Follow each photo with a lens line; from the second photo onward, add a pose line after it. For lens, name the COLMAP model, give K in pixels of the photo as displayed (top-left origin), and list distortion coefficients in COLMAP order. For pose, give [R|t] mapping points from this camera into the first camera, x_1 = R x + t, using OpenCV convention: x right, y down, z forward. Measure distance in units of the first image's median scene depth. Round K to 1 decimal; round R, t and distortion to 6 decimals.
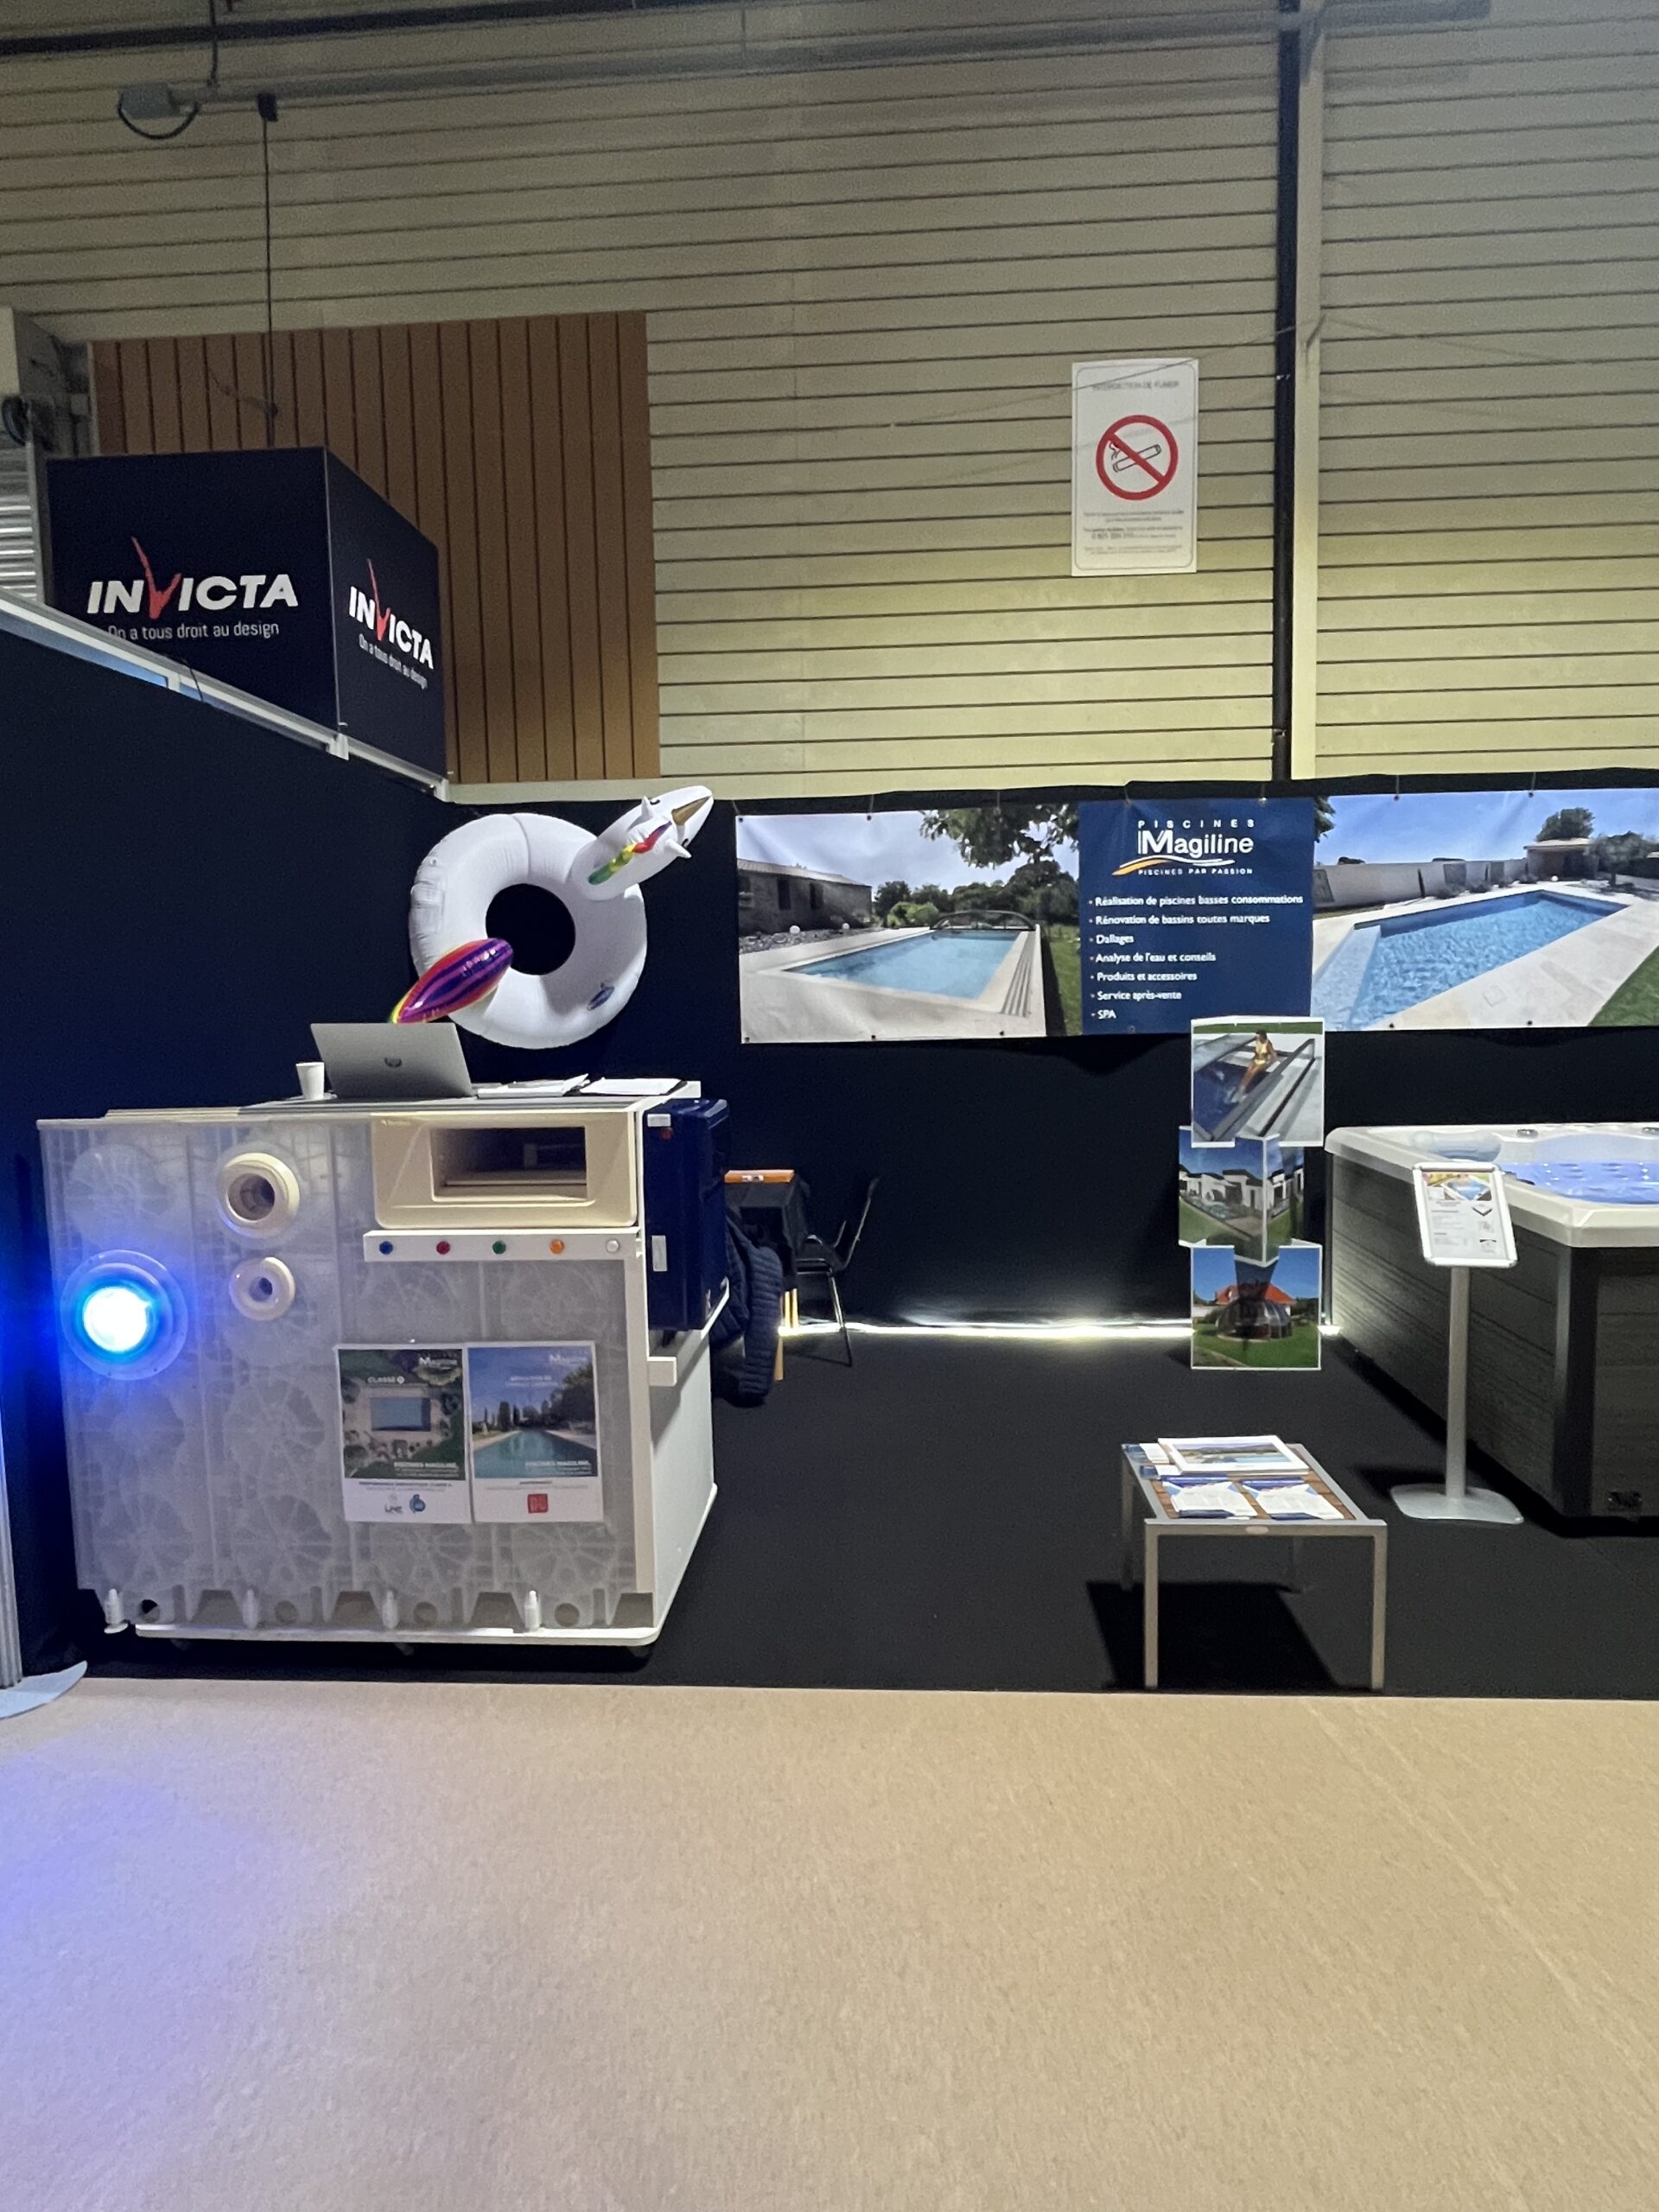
lens RADIAL K [[1246.2, 0, 829.5], [0, 1246.2, 1106.0], [0, 0, 1]] dist [-0.000070, -0.000660]
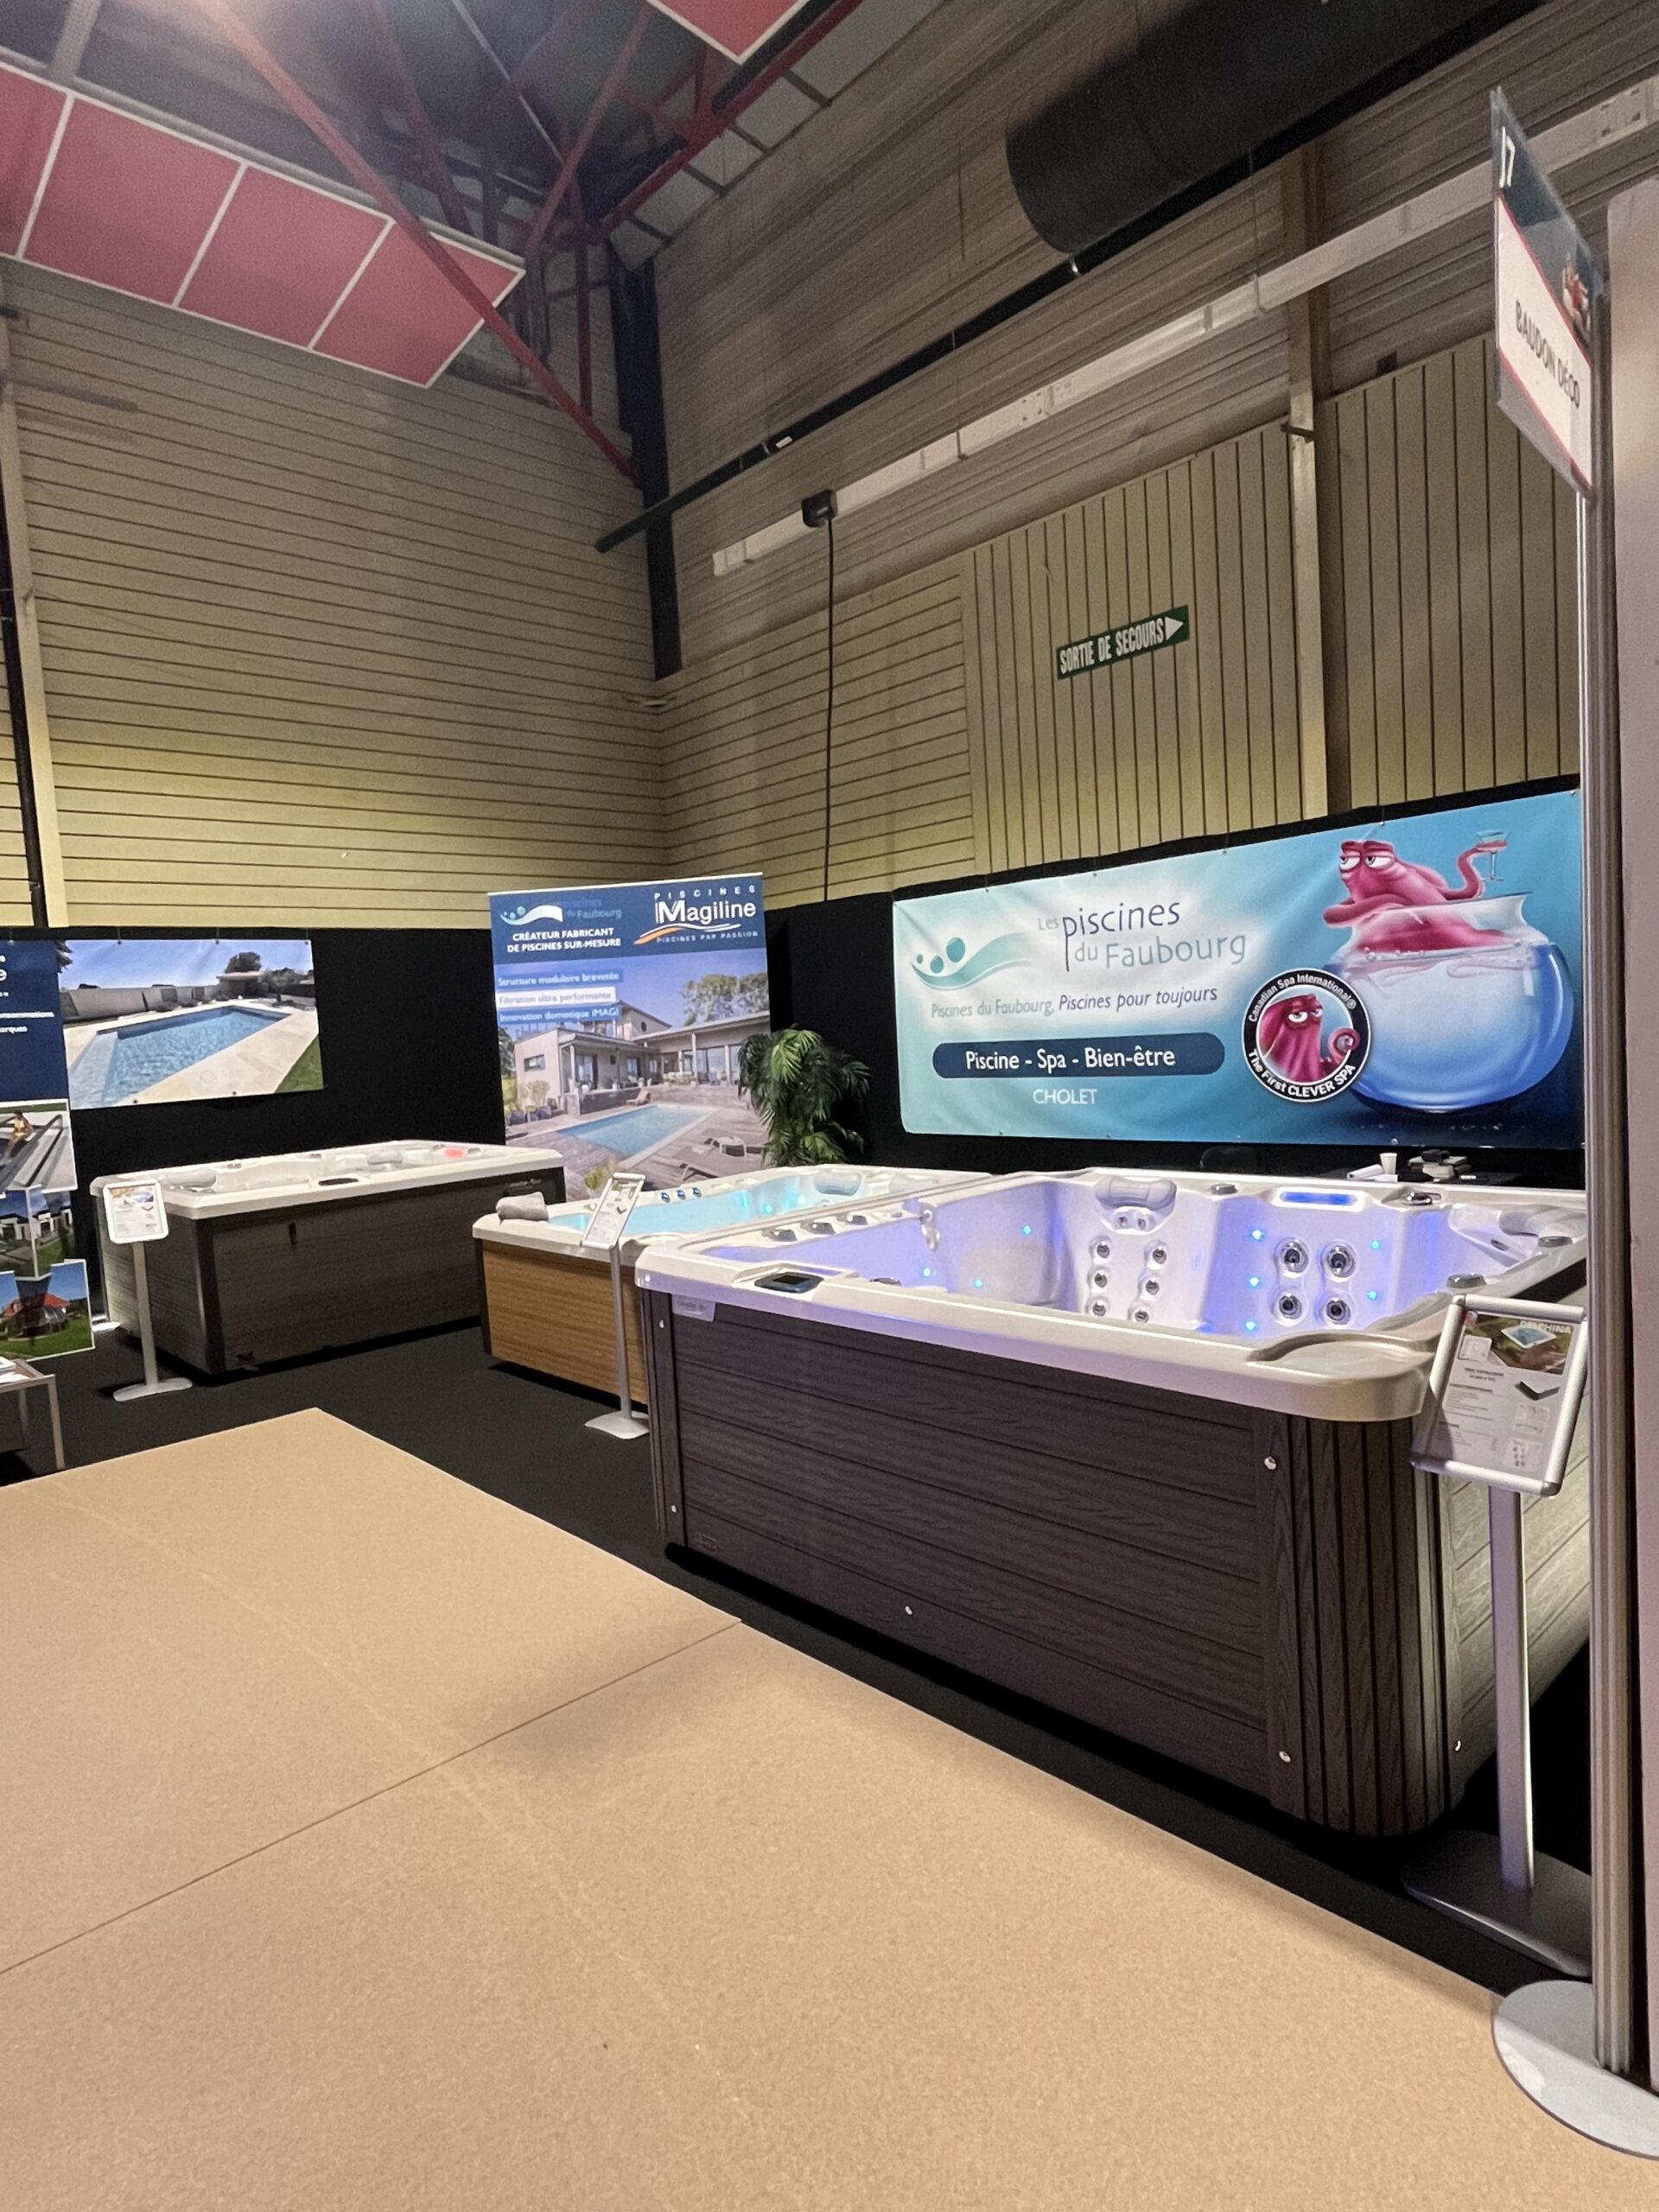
lens RADIAL K [[1246.2, 0, 829.5], [0, 1246.2, 1106.0], [0, 0, 1]] dist [-0.000070, -0.000660]
pose [[0.687871, -0.072407, 0.722213, -0.029451], [0.116273, 0.993154, -0.011174, 0.048470], [-0.716460, 0.091660, 0.691581, -0.546374]]
